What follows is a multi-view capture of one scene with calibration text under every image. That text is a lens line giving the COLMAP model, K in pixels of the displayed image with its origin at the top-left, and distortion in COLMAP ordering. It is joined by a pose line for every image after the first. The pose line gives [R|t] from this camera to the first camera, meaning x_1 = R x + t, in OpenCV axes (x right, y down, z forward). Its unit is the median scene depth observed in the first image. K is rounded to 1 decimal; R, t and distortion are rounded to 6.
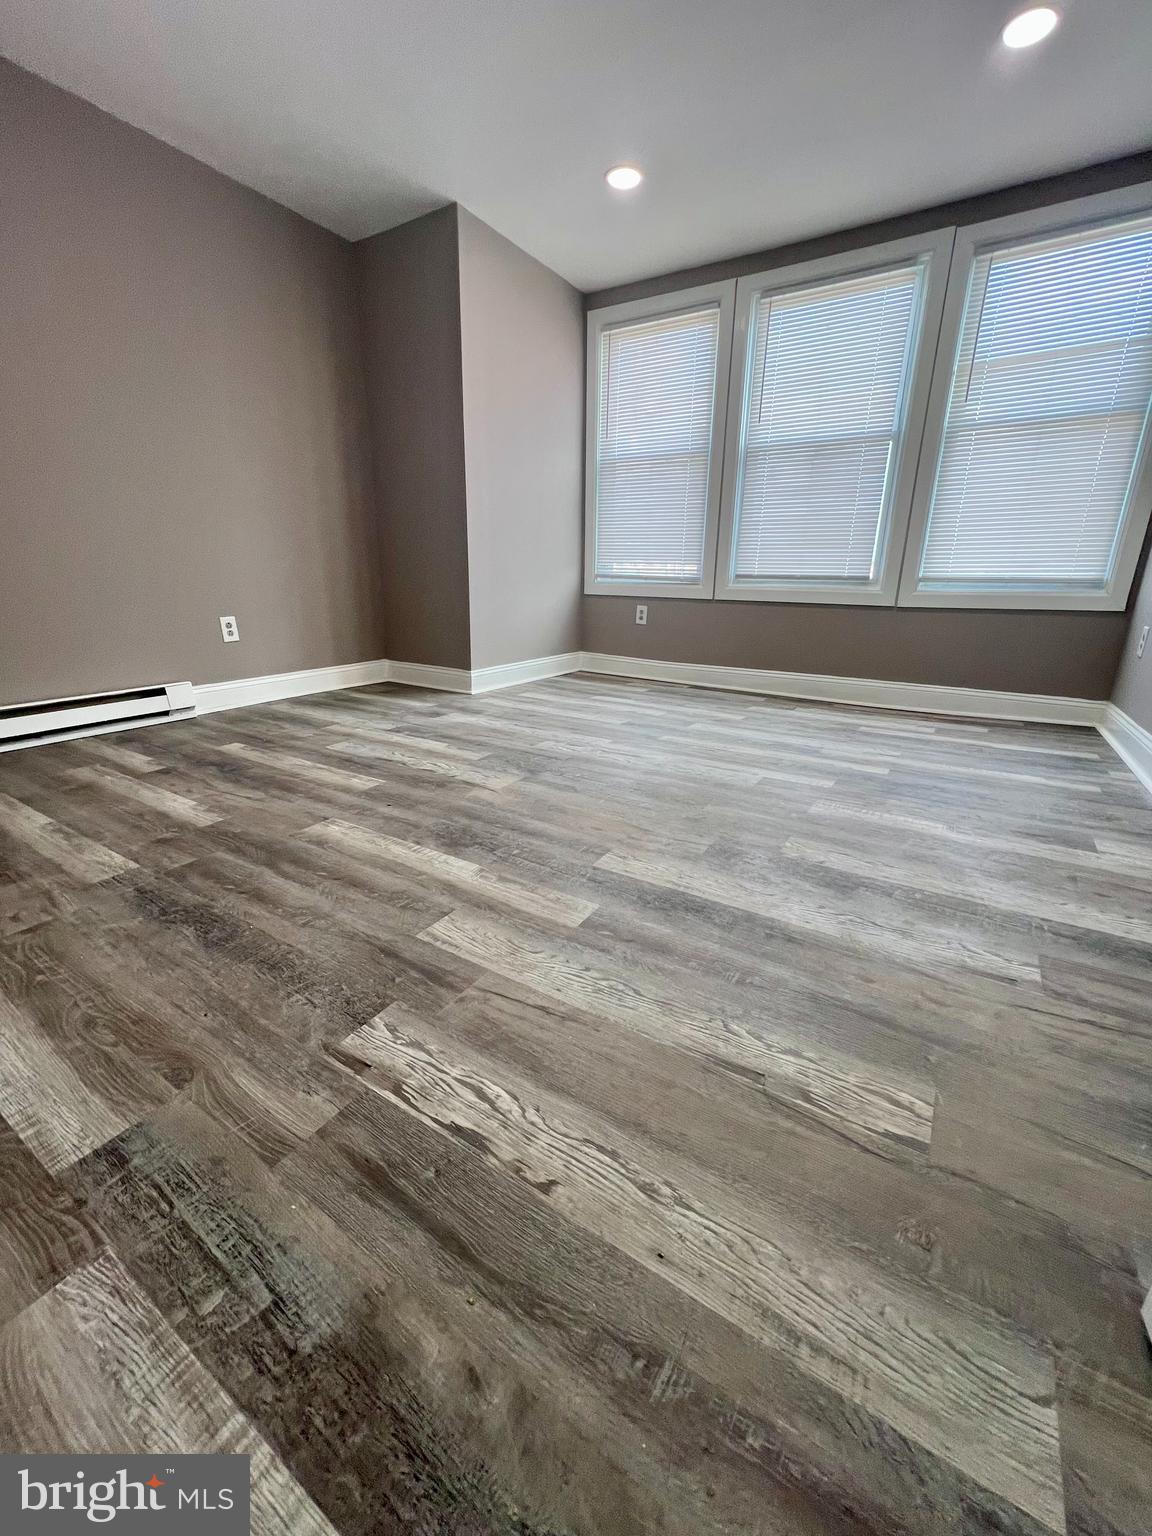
lens RADIAL K [[618.4, 0, 565.0], [0, 618.4, 765.9], [0, 0, 1]] dist [-0.007701, 0.002135]
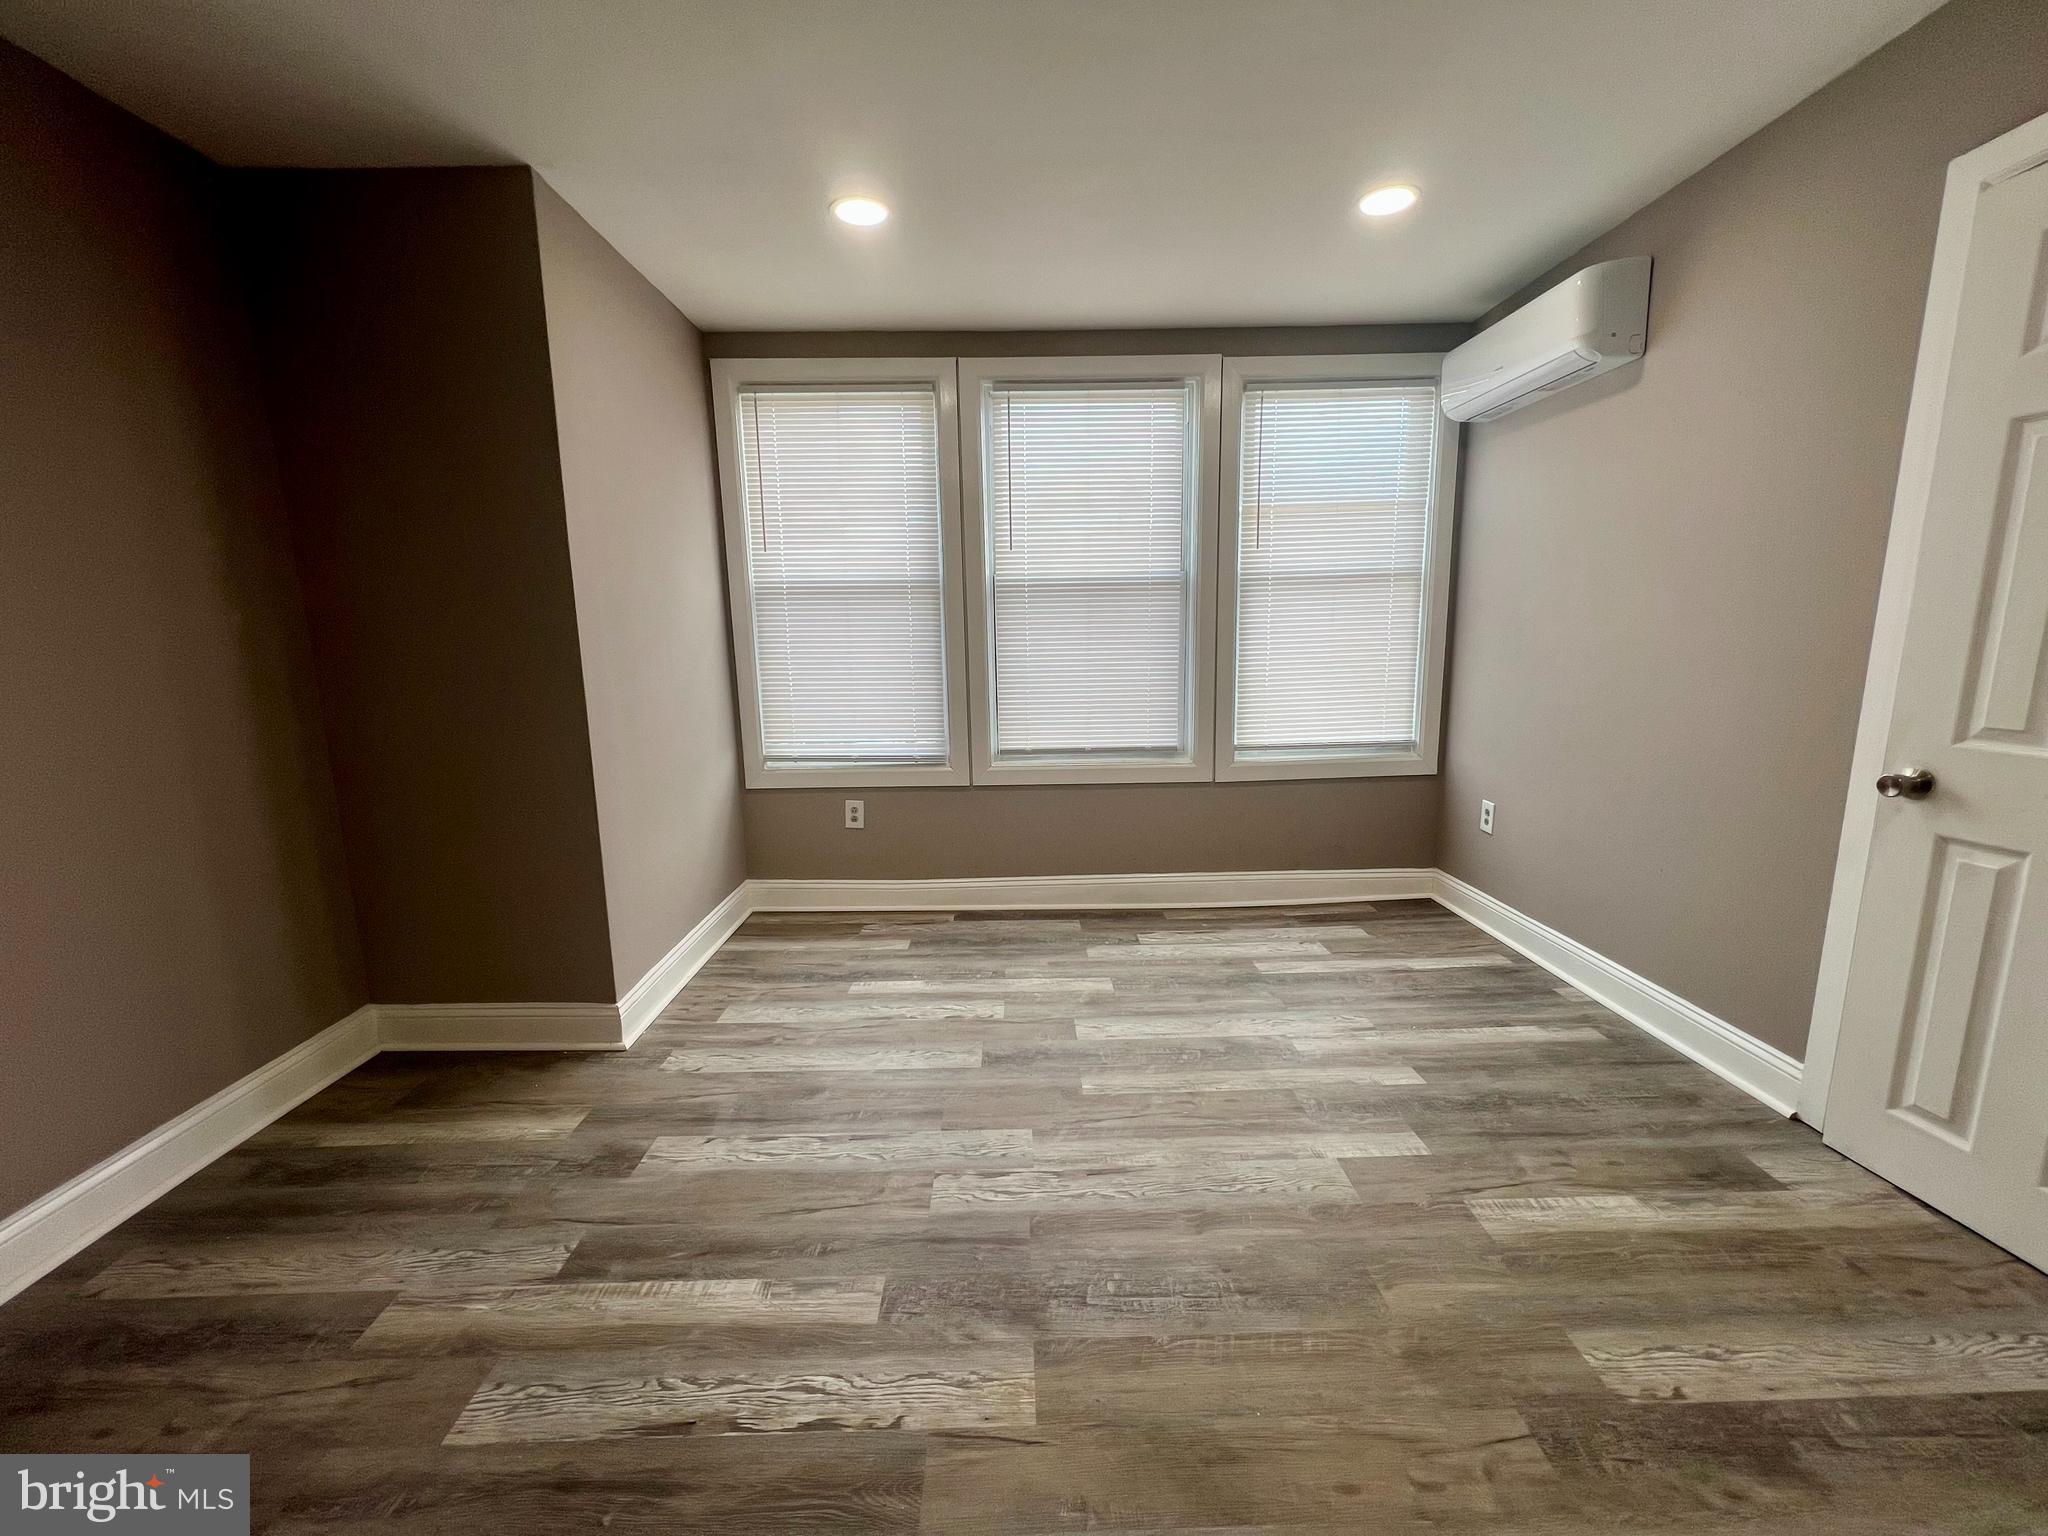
lens RADIAL K [[824.5, 0, 1022.0], [0, 824.5, 767.2], [0, 0, 1]] dist [-0.007701, 0.002135]
pose [[0.830066, -0.121462, 0.544277, -0.356827], [0.193607, 0.978052, -0.077003, -0.366905], [-0.522979, 0.169294, 0.835364, 0.371611]]
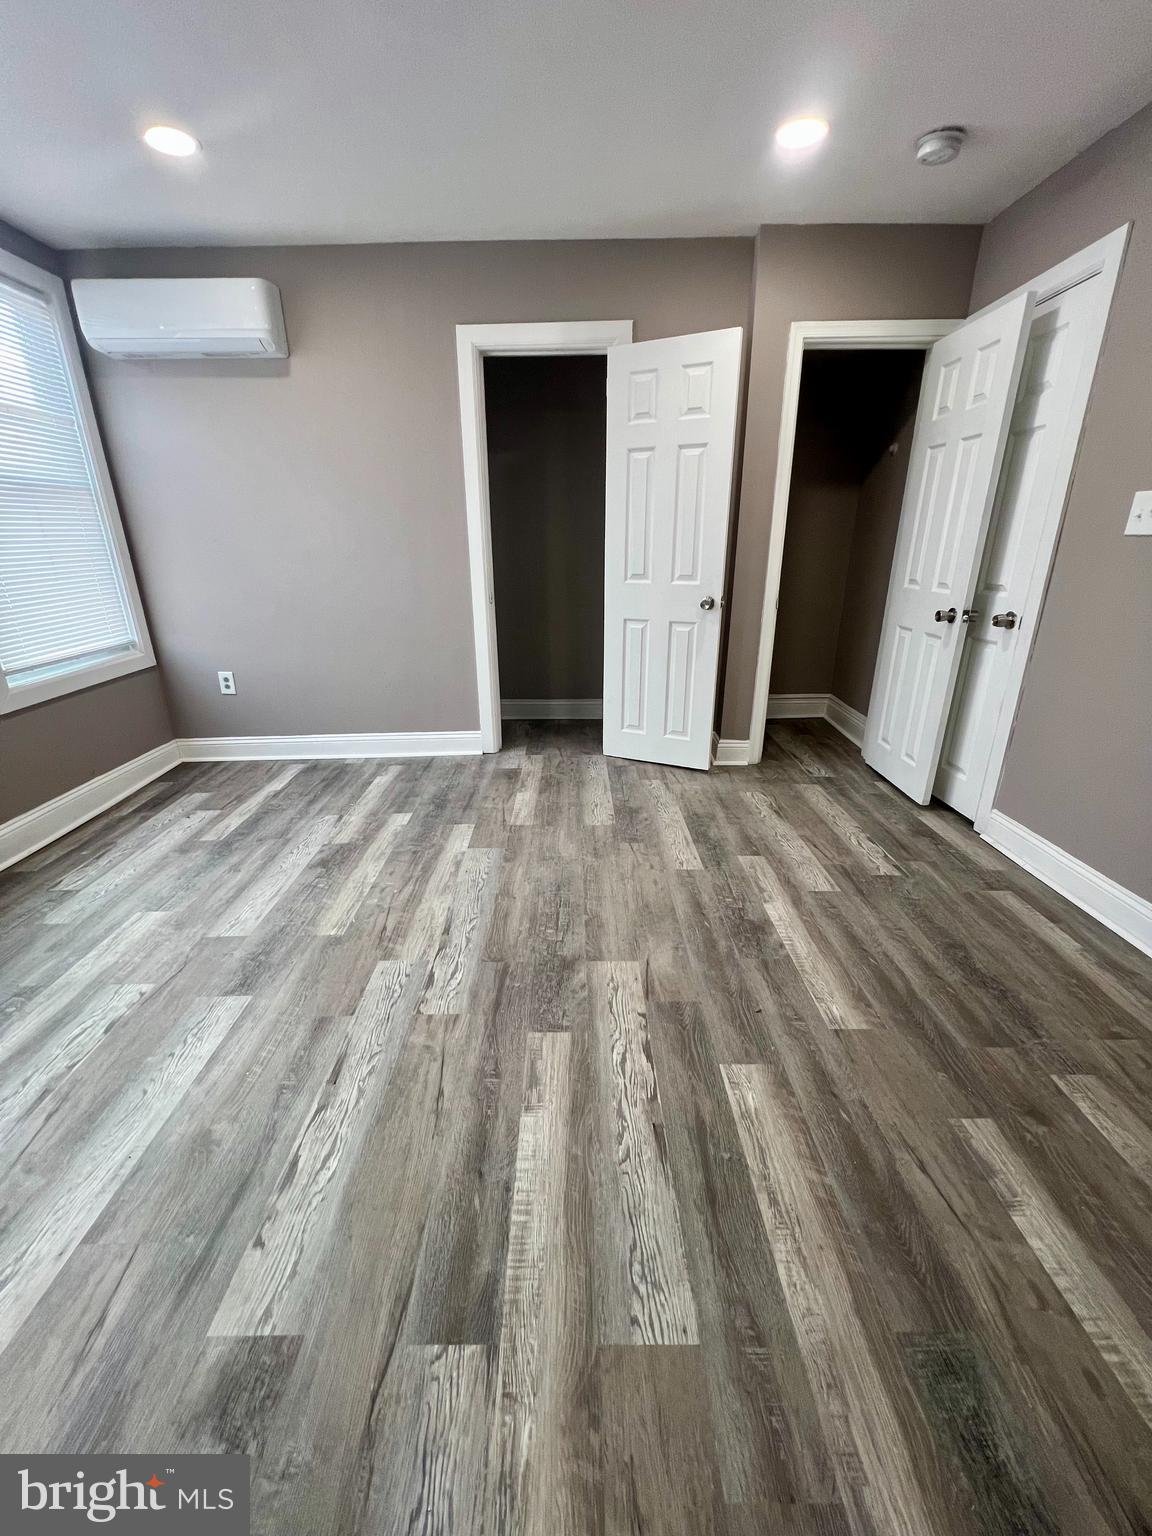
lens RADIAL K [[618.4, 0, 575.8], [0, 618.4, 771.4], [0, 0, 1]] dist [-0.007701, 0.002135]
pose [[-0.553667, -0.297844, 0.777651, -0.601368], [0.249256, 0.831759, 0.496032, -0.588670], [-0.794559, 0.468471, -0.386279, 1.171466]]
